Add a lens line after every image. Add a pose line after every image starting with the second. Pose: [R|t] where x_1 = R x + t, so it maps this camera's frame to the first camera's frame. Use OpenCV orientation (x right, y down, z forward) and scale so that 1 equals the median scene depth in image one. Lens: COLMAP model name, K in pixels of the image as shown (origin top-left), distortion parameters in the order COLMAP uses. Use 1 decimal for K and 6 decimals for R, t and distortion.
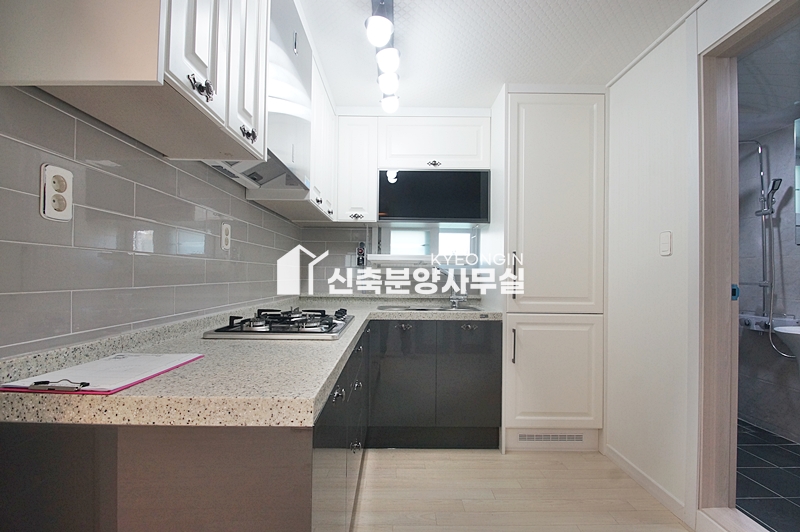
lens RADIAL K [[355.7, 0, 394.6], [0, 355.7, 268.7], [0, 0, 1]] dist [-0.000935, -0.007896]
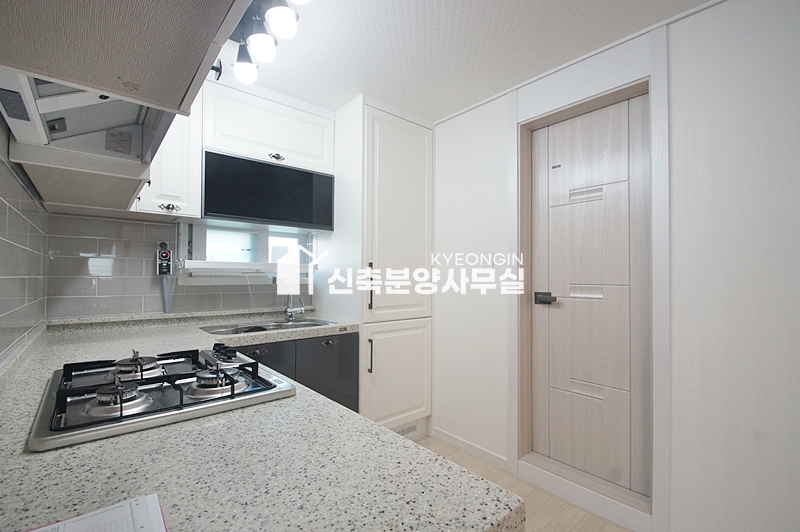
lens RADIAL K [[355.7, 0, 401.4], [0, 355.7, 268.1], [0, 0, 1]] dist [-0.000935, -0.007896]
pose [[0.754835, 0.006133, 0.655886, -0.257117], [-0.005201, 0.999981, -0.003364, -0.028931], [-0.655894, -0.000872, 0.754853, 0.177903]]
